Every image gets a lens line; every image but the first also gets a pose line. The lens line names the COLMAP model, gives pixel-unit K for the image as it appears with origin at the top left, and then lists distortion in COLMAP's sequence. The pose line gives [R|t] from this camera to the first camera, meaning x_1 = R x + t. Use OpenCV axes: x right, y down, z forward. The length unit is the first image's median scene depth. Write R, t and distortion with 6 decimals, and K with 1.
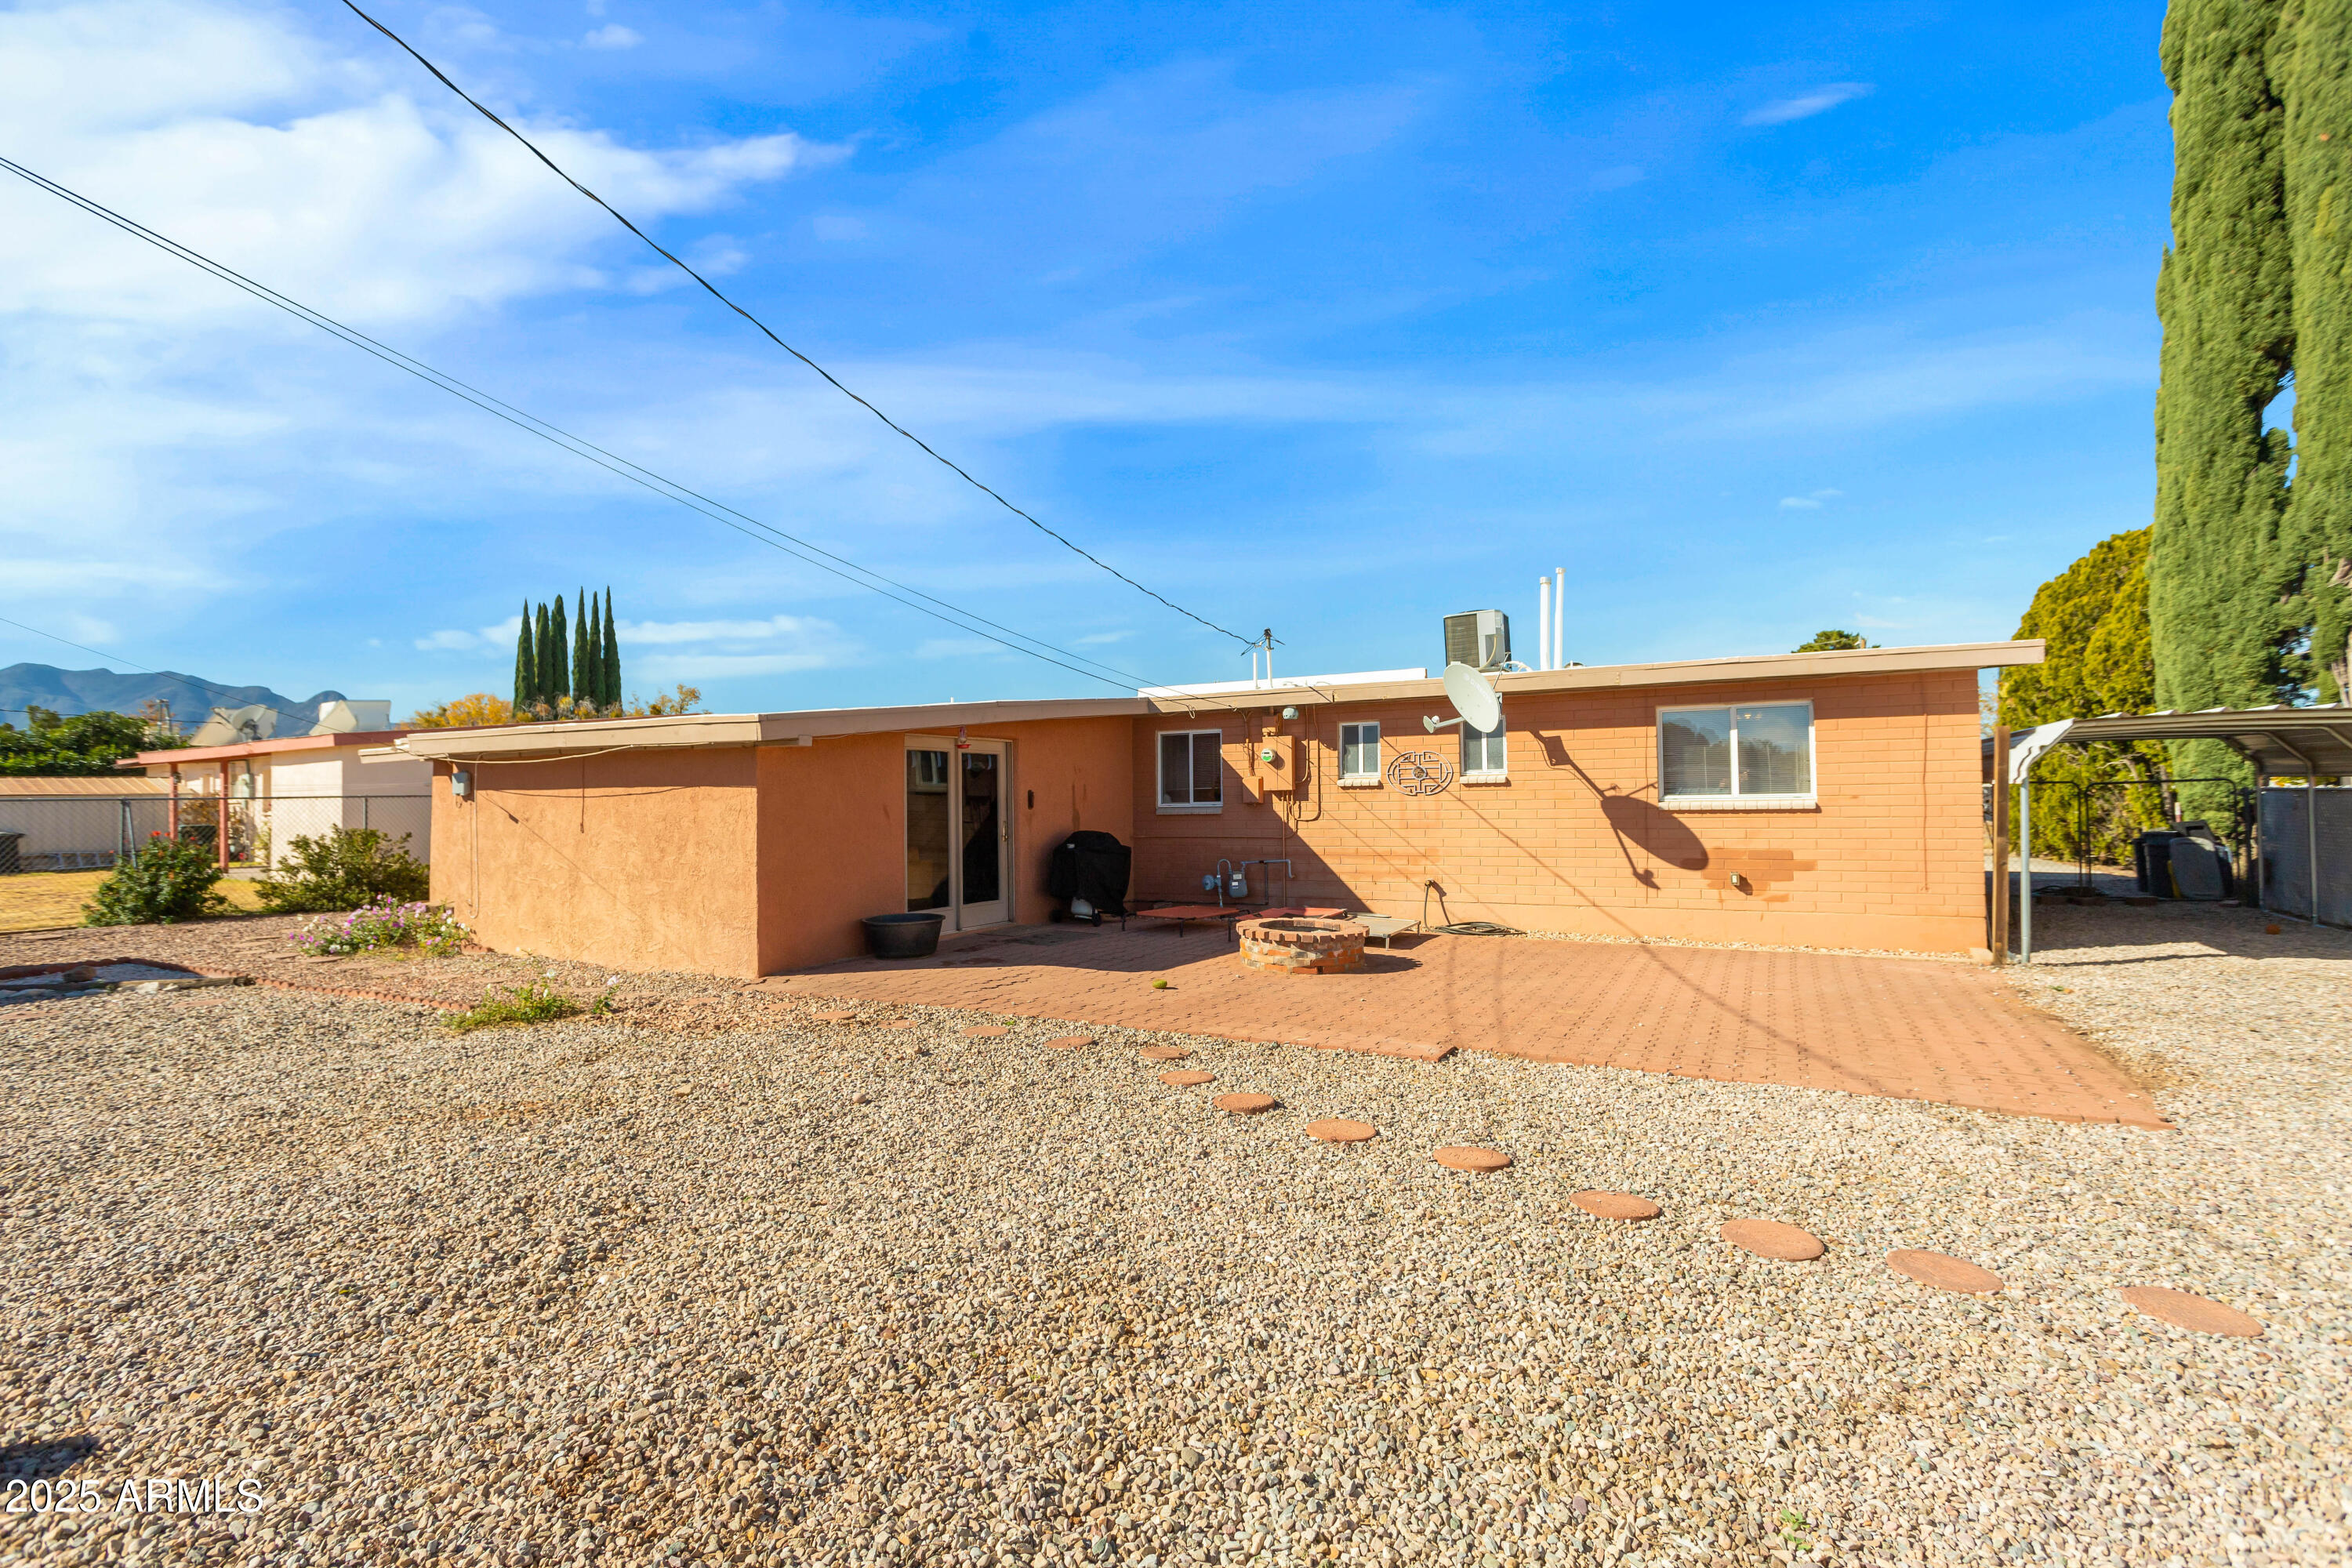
lens RADIAL K [[1195.1, 0, 1175.4], [0, 1195.1, 805.8], [0, 0, 1]] dist [0.001190, 0.000584]
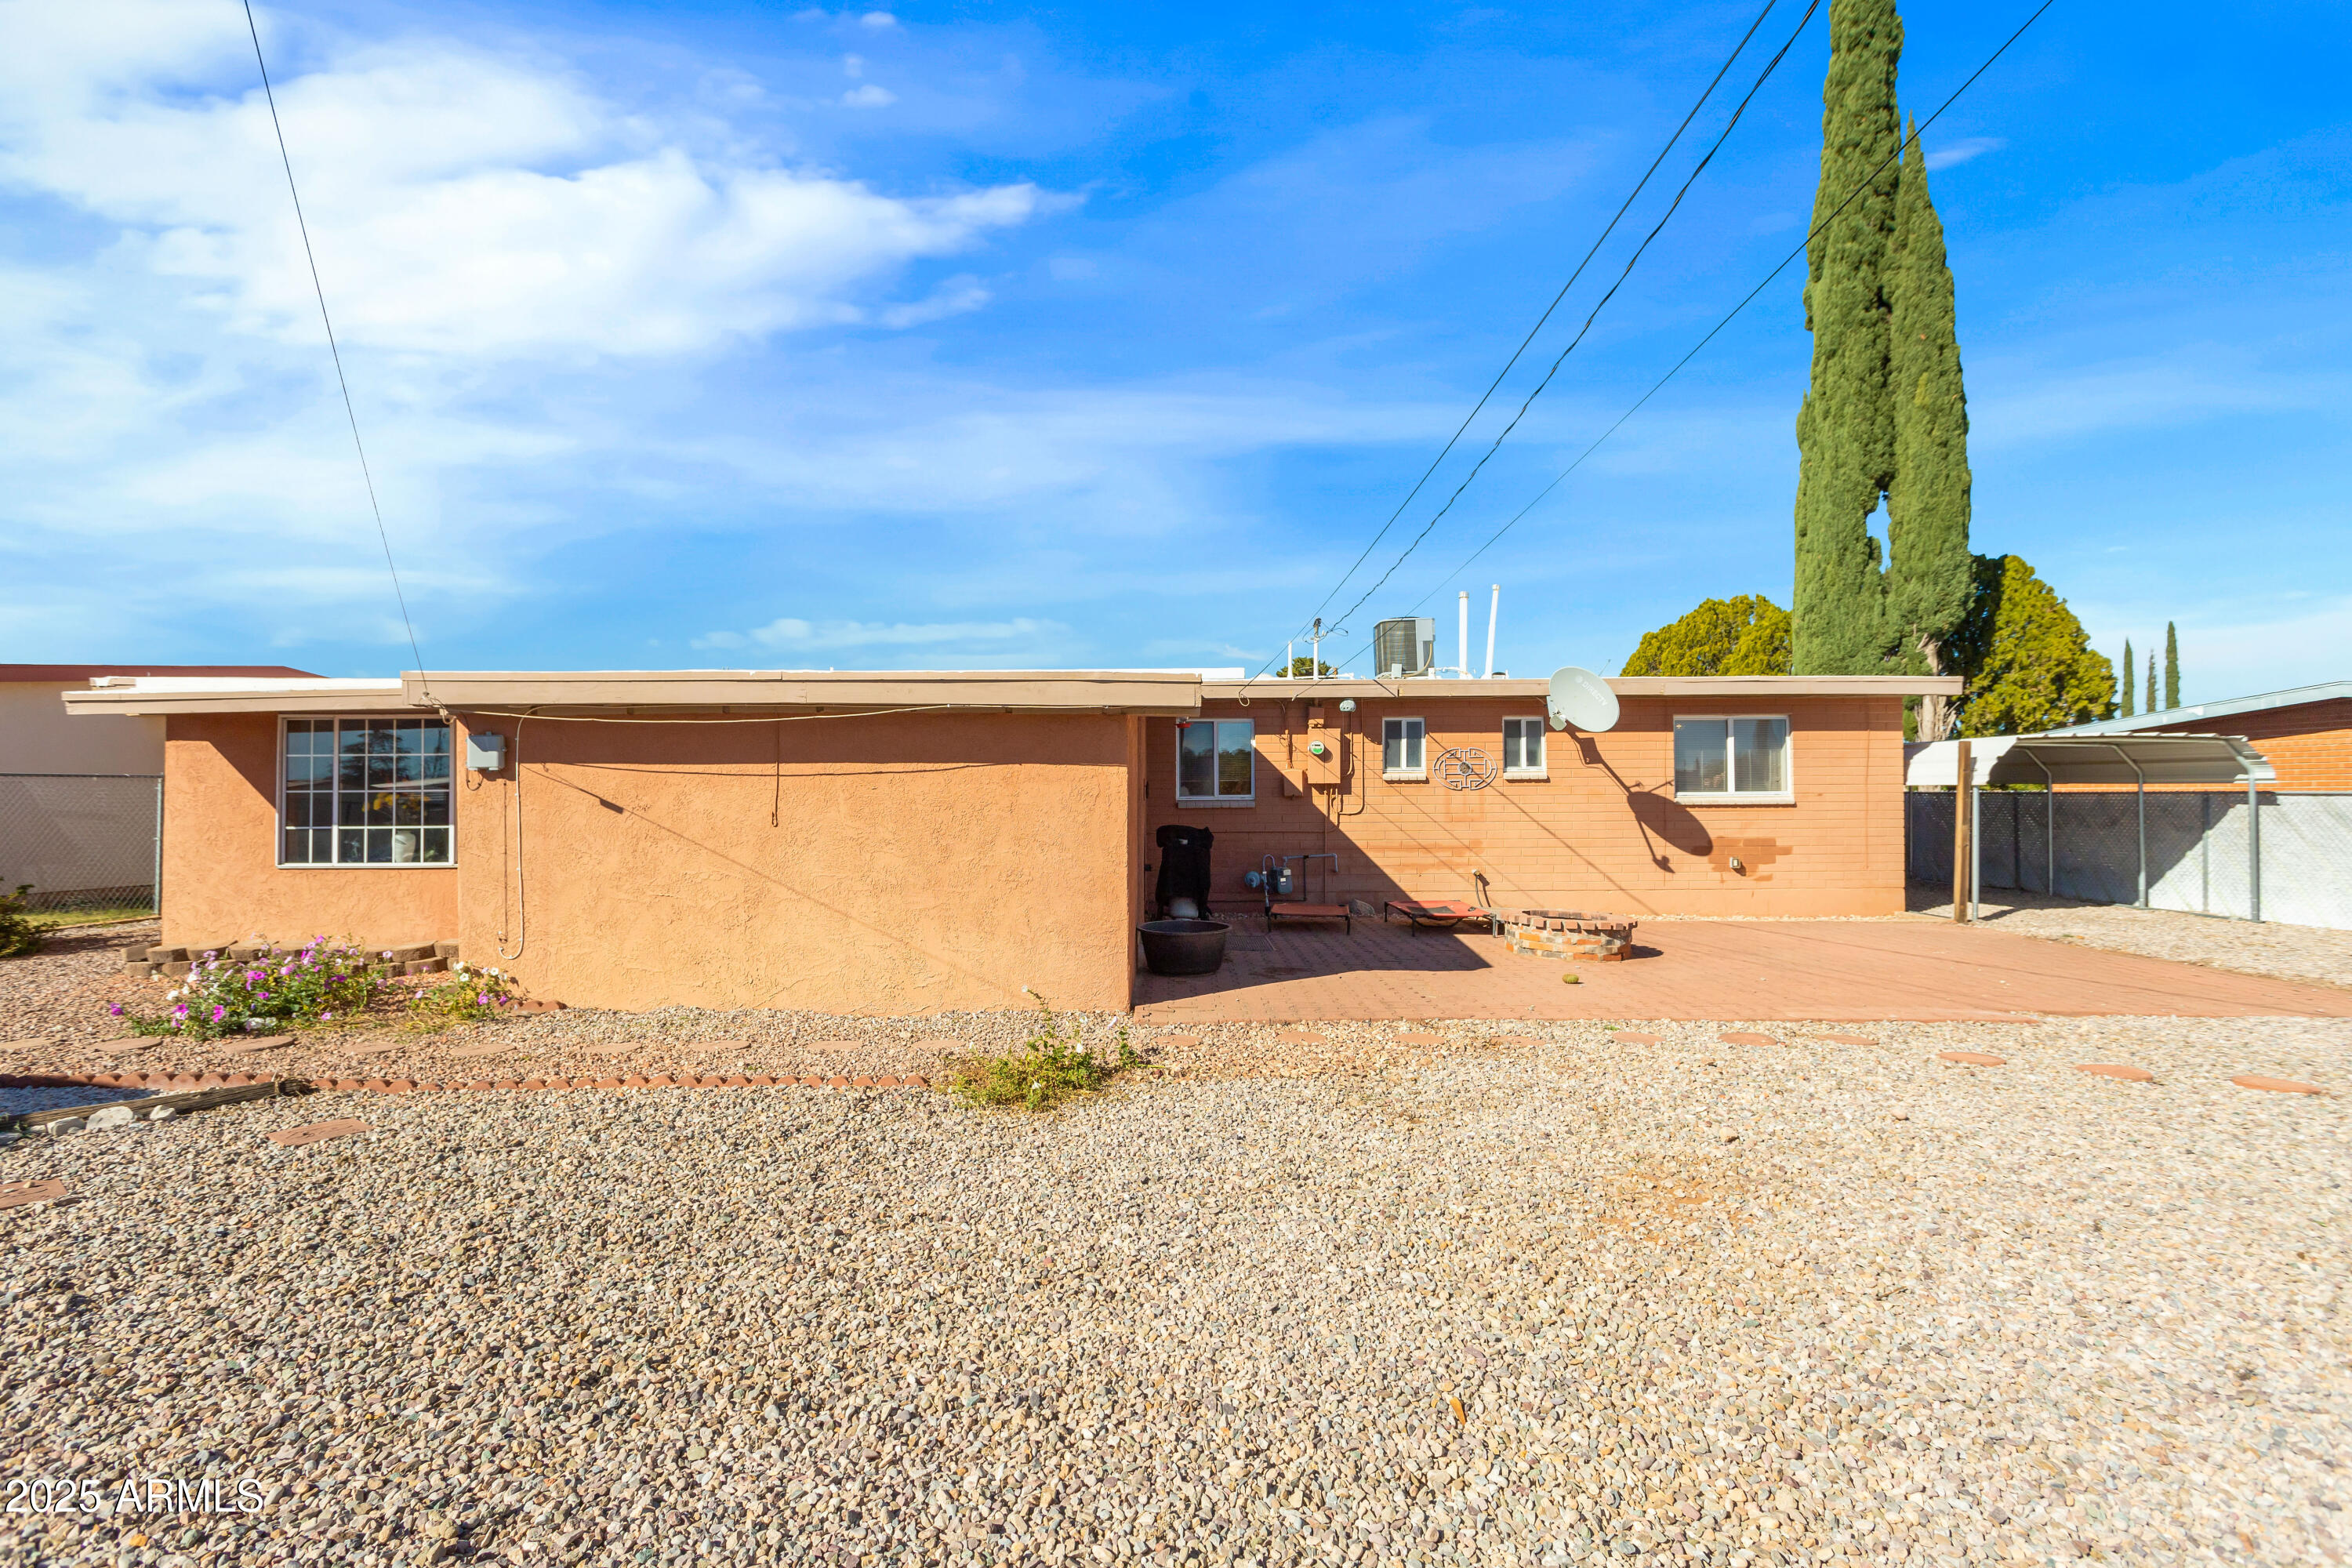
lens RADIAL K [[1177.2, 0, 1179.6], [0, 1177.2, 815.0], [0, 0, 1]] dist [0.001862, -0.000490]
pose [[0.865326, 0.001503, 0.501206, -0.506629], [-0.004103, 0.999983, 0.004085, 0.009564], [-0.501192, -0.005592, 0.865318, 0.224589]]
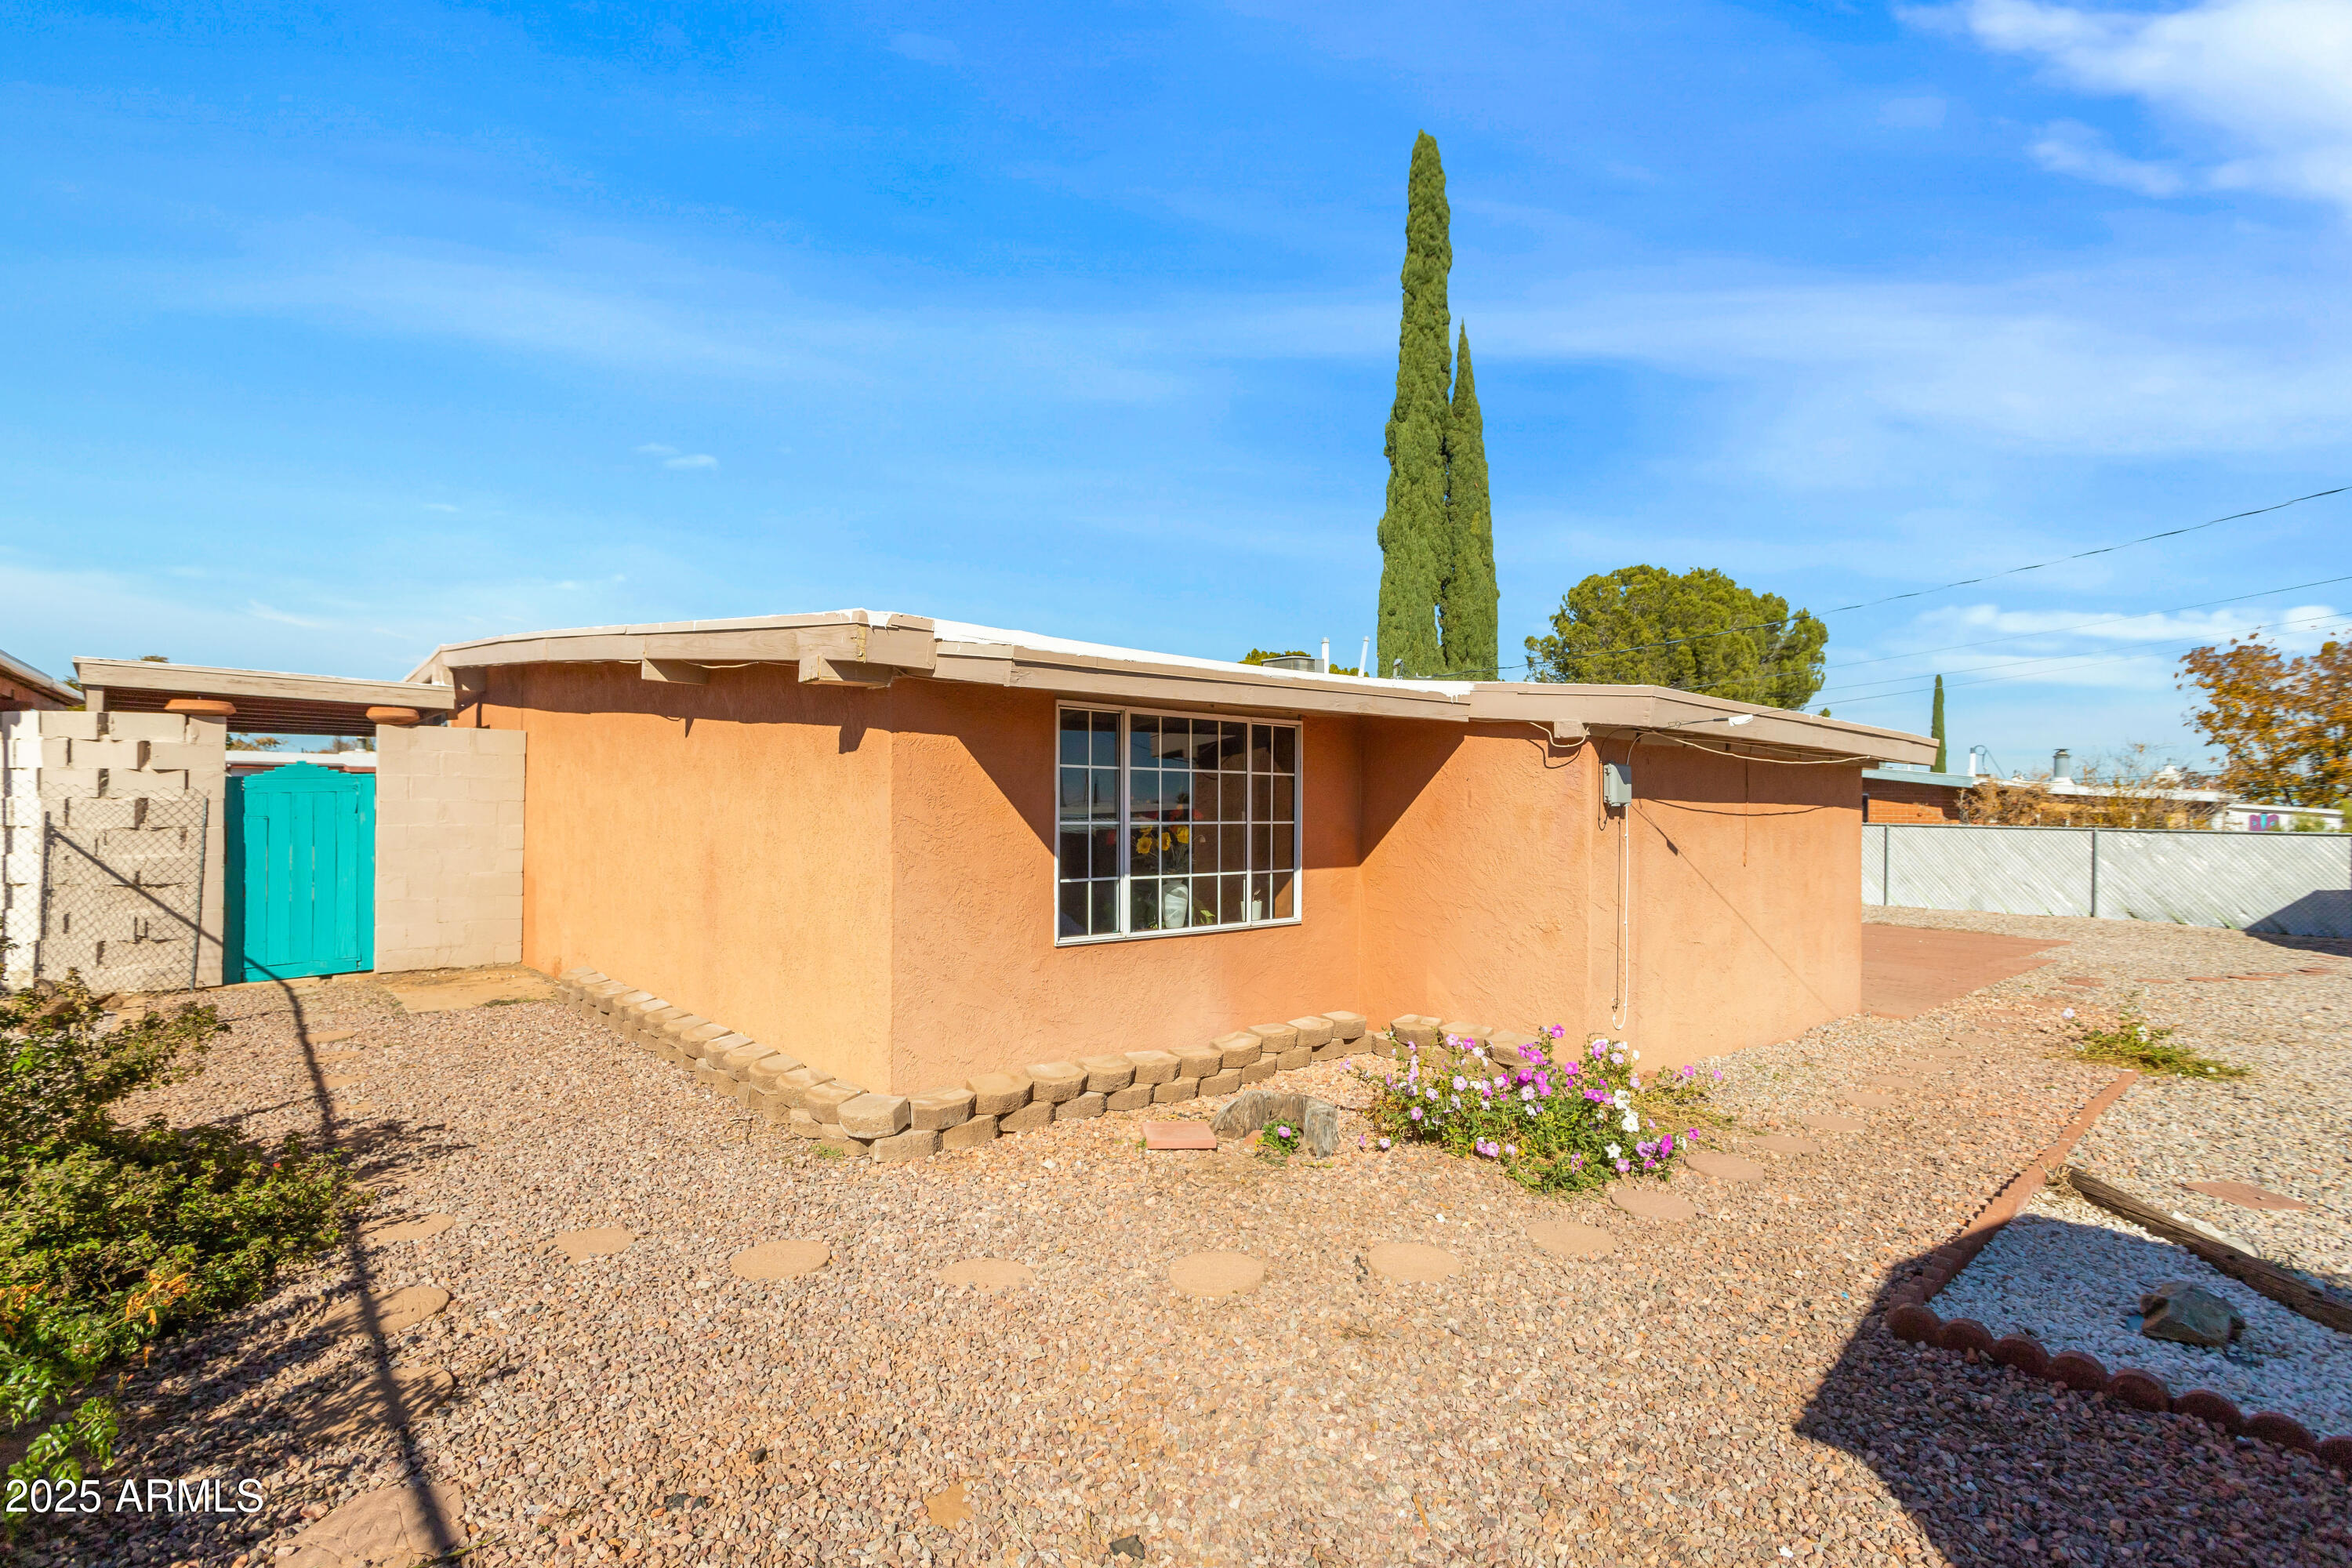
lens RADIAL K [[1177.2, 0, 1179.6], [0, 1177.2, 815.0], [0, 0, 1]] dist [0.001862, -0.000490]
pose [[0.270772, 0.007473, 0.962614, -1.025364], [-0.007637, 0.999955, -0.005615, -0.000459], [-0.962613, -0.005831, 0.270817, 0.932302]]
